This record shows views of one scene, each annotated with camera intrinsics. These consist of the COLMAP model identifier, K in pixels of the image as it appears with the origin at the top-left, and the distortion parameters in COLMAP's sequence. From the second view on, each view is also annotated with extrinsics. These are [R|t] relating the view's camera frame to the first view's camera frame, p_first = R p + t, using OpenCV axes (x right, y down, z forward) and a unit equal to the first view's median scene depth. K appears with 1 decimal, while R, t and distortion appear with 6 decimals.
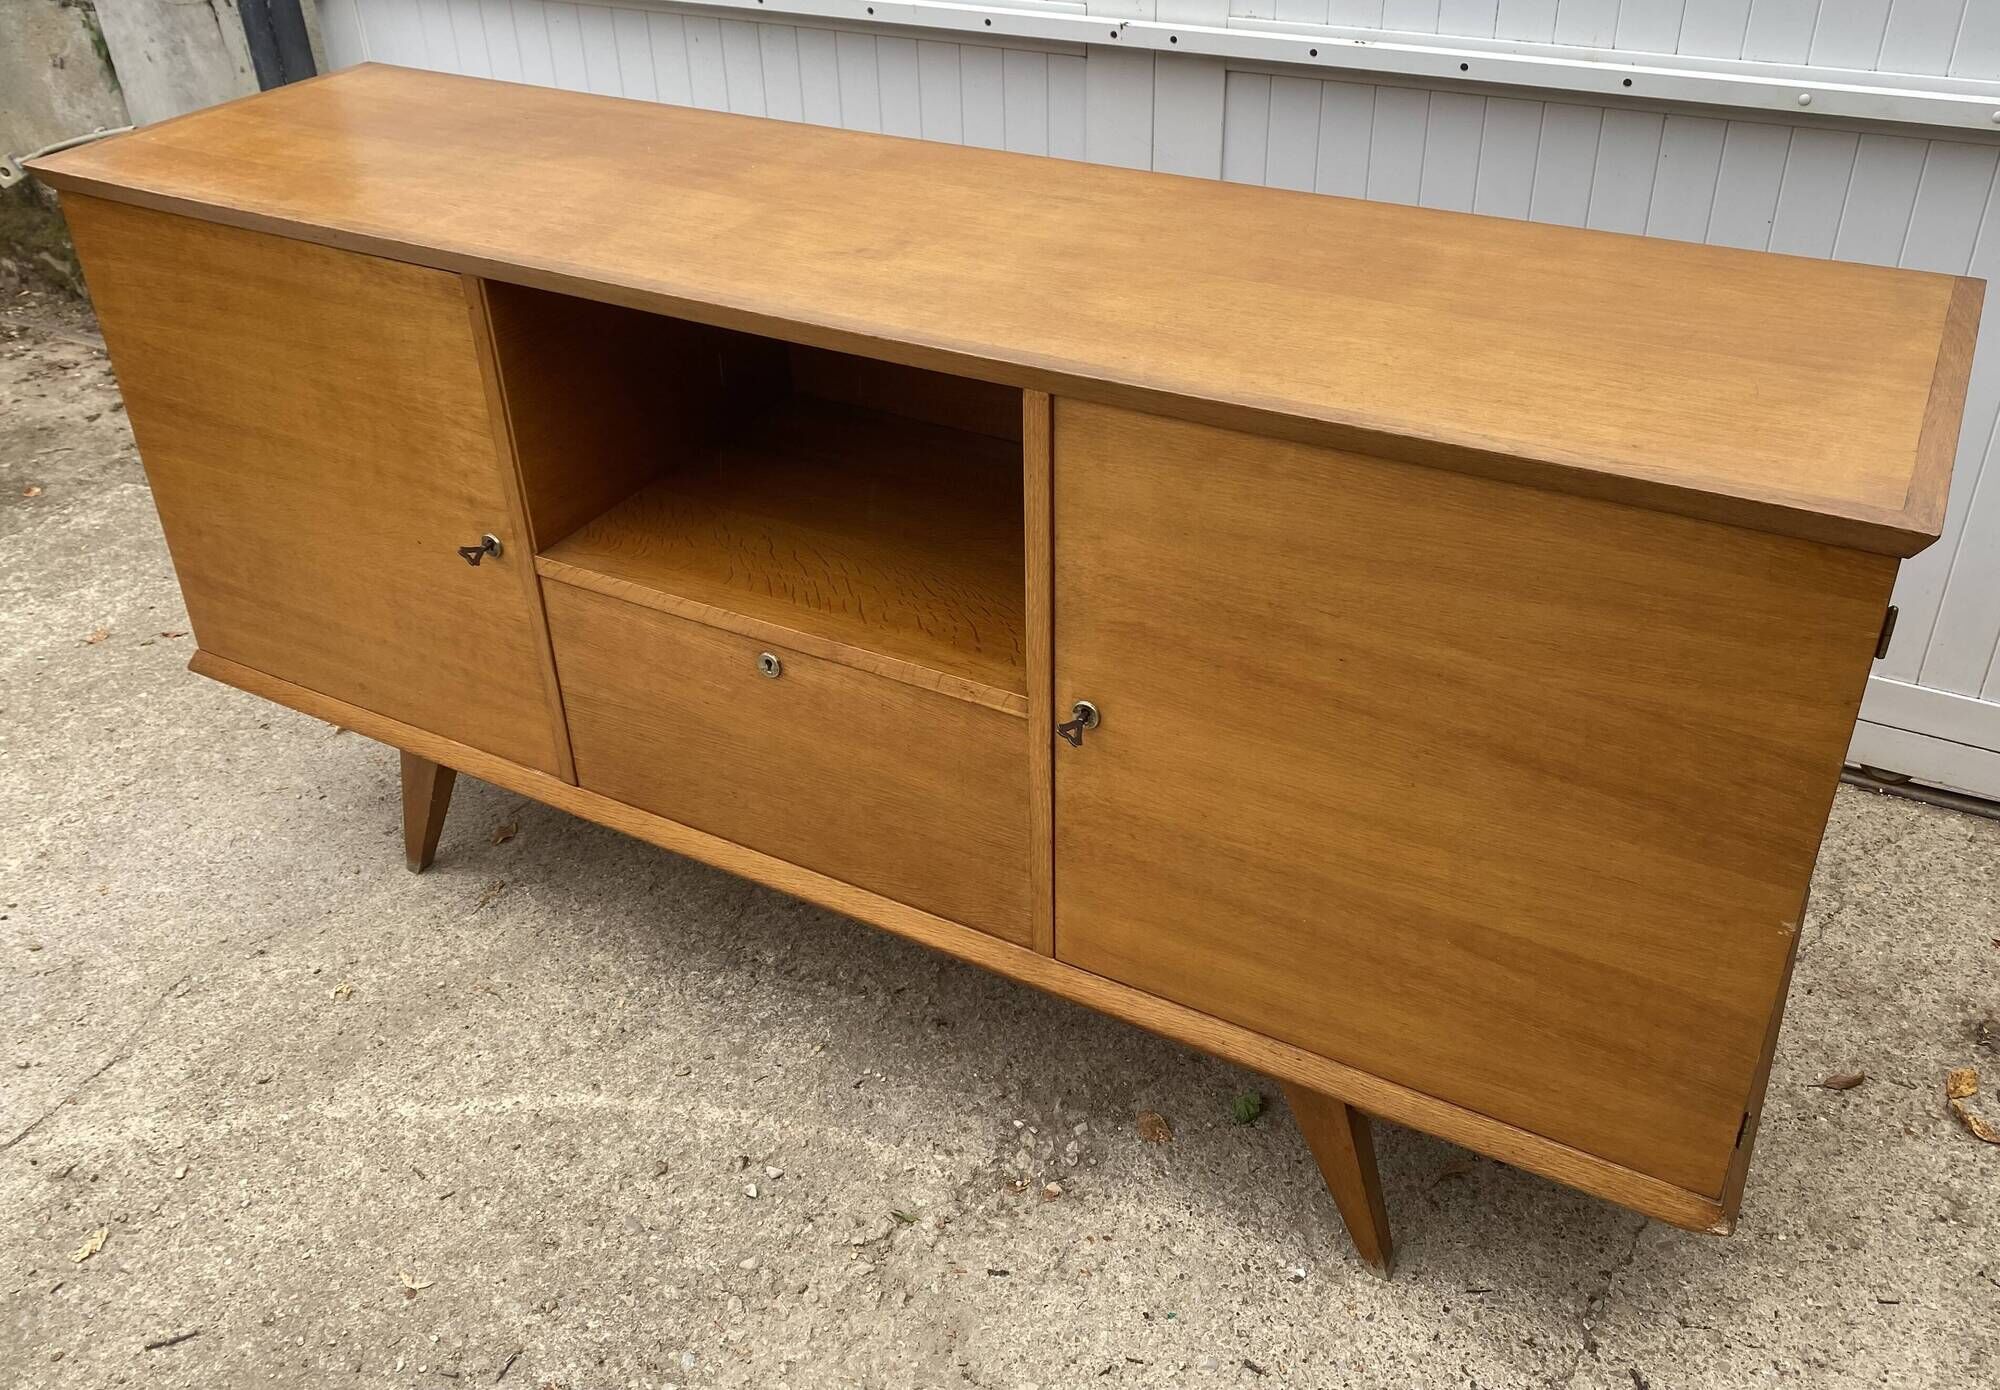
lens RADIAL K [[1704.5, 0, 1020.1], [0, 1704.5, 590.0], [0, 0, 1]] dist [0.010685, -0.003840]
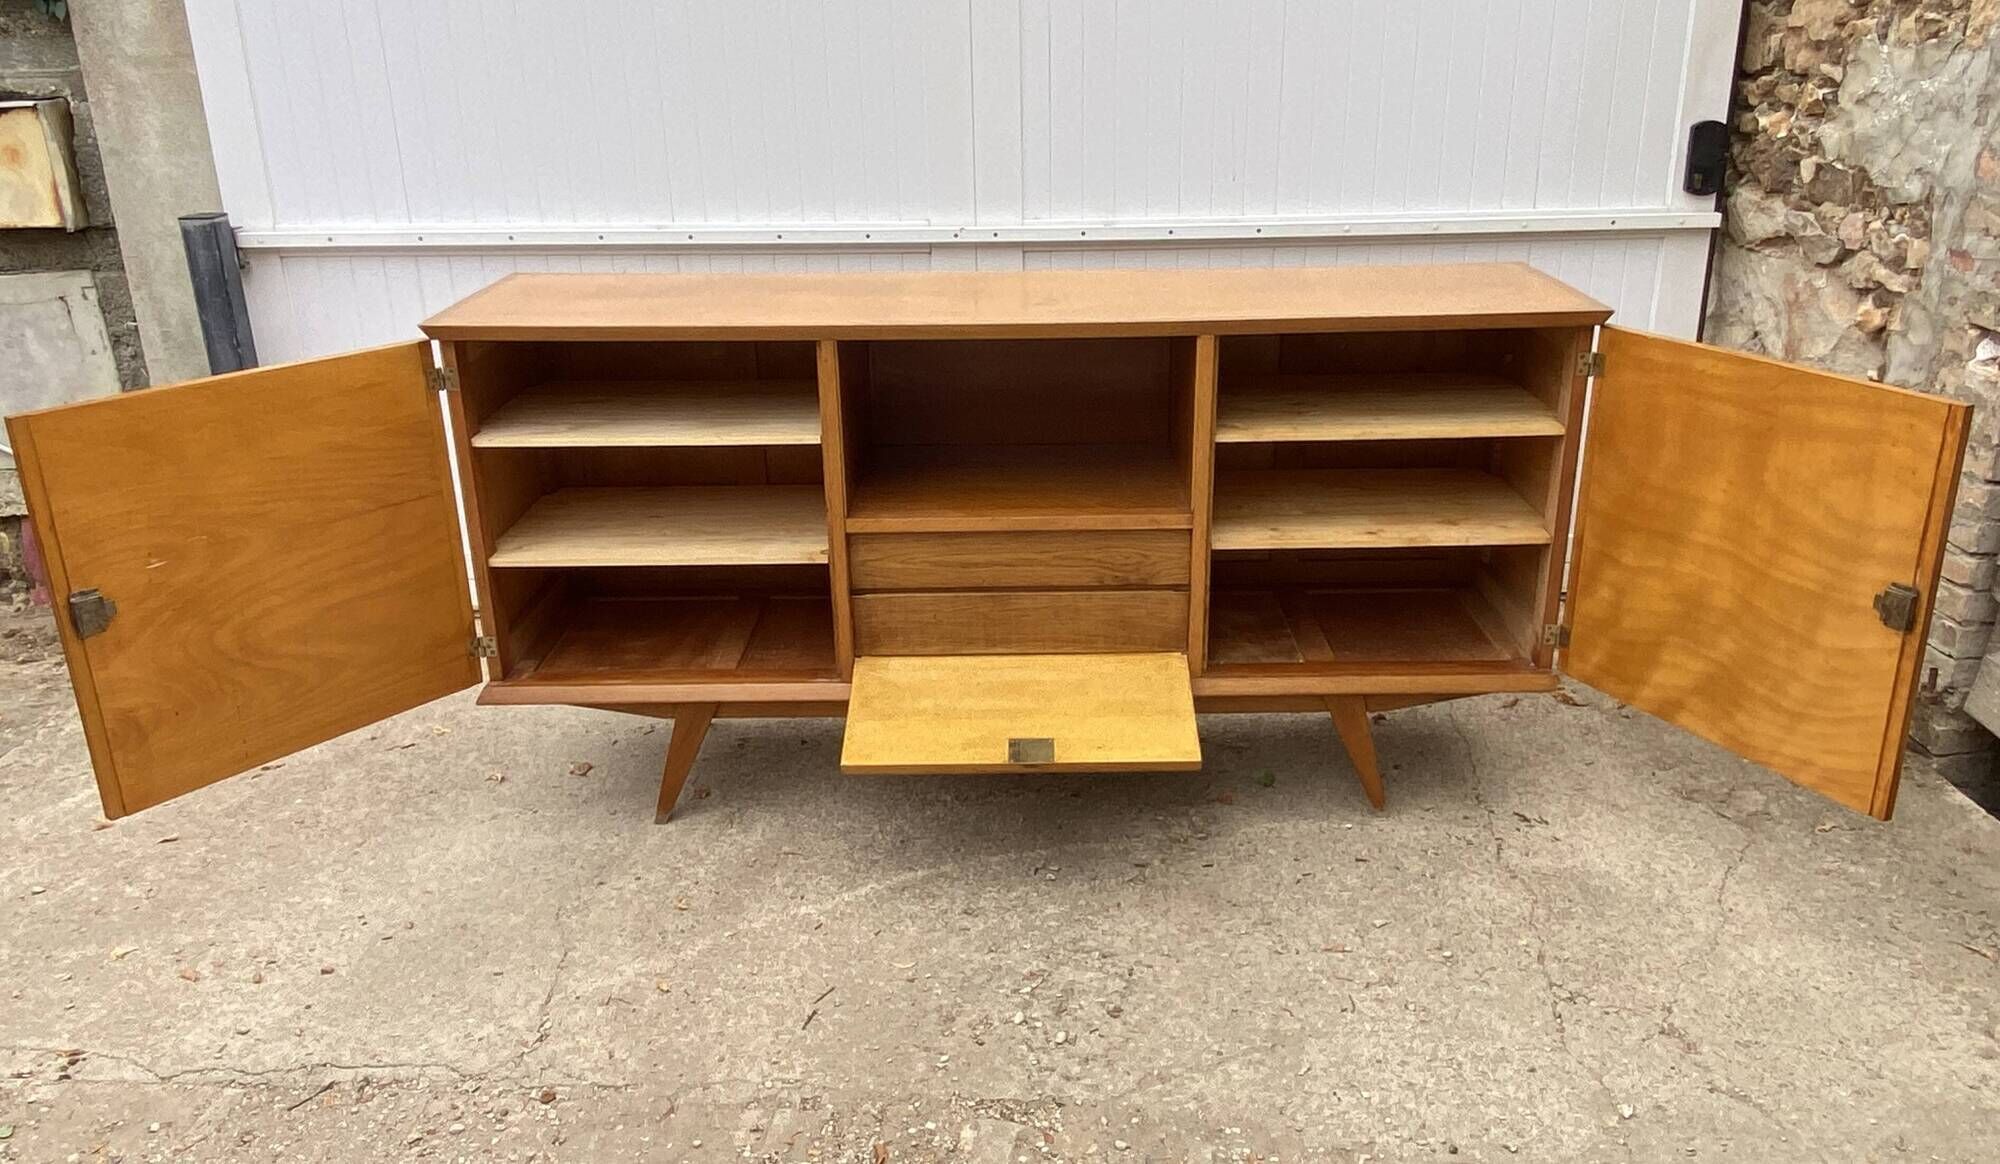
lens RADIAL K [[1526.5, 0, 1048.7], [0, 1526.5, 588.0], [0, 0, 1]] dist [0.104389, -0.136591]
pose [[0.871069, -0.160331, 0.464256, -0.808667], [0.240171, 0.963548, -0.117865, 0.261658], [-0.428436, 0.214169, 0.877824, -0.347676]]
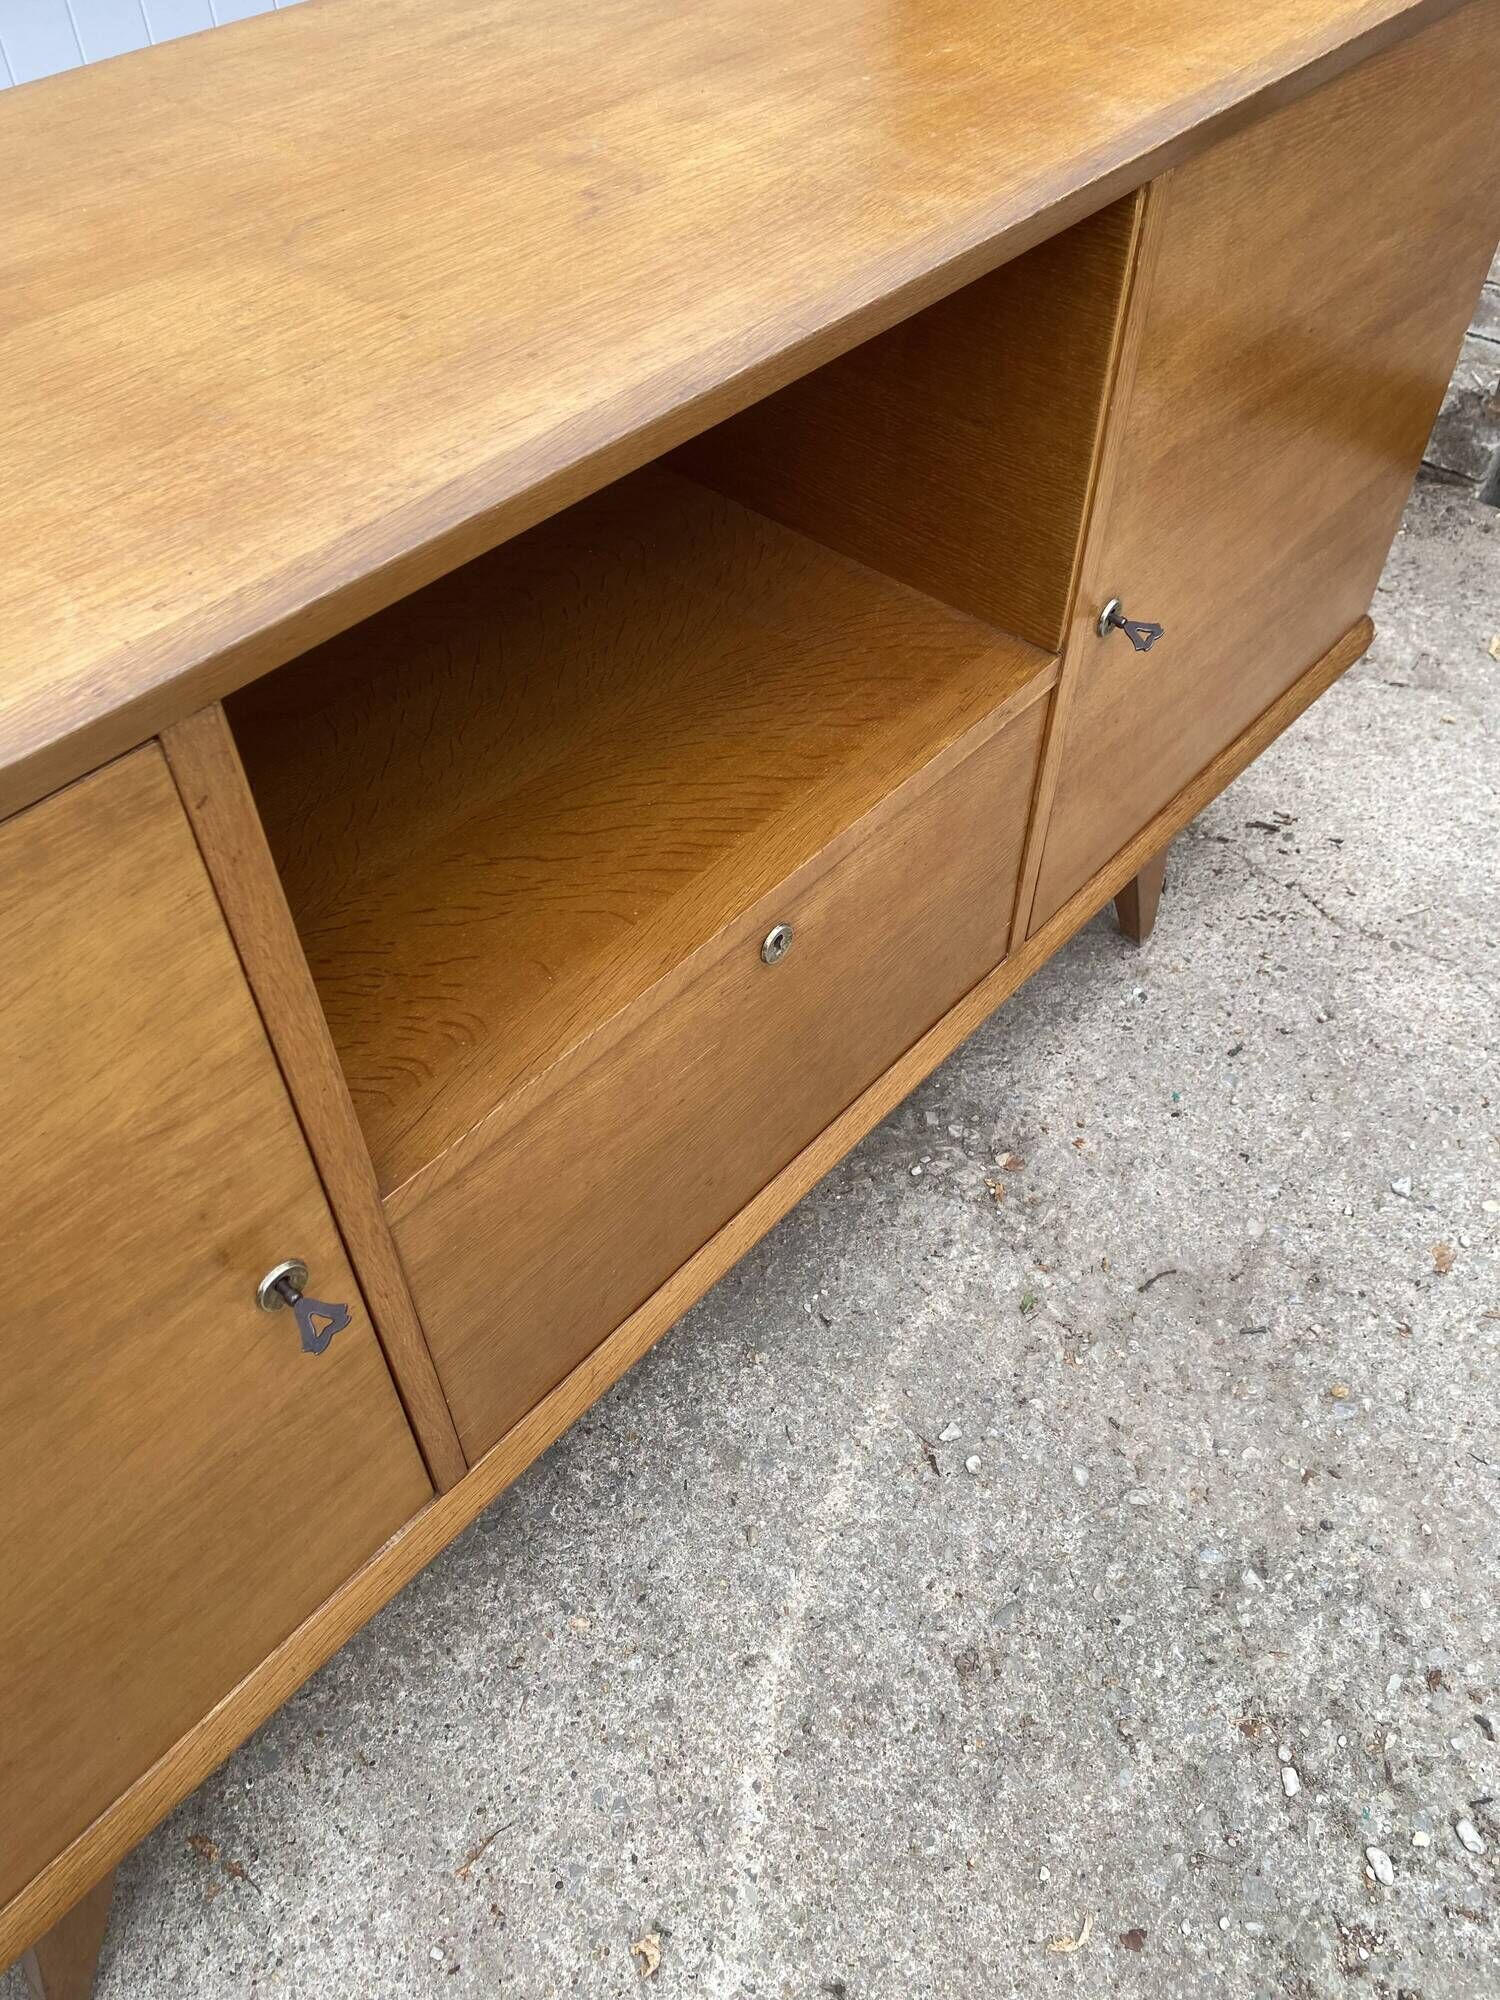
lens RADIAL K [[1514.3, 0, 757.2], [0, 1514.3, 965.7], [0, 0, 1]] dist [0.009470, -0.005525]
pose [[0.217878, -0.709225, 0.670469, -0.497410], [0.490385, 0.673512, 0.553087, -0.247097], [-0.843832, 0.208282, 0.494537, 0.701827]]
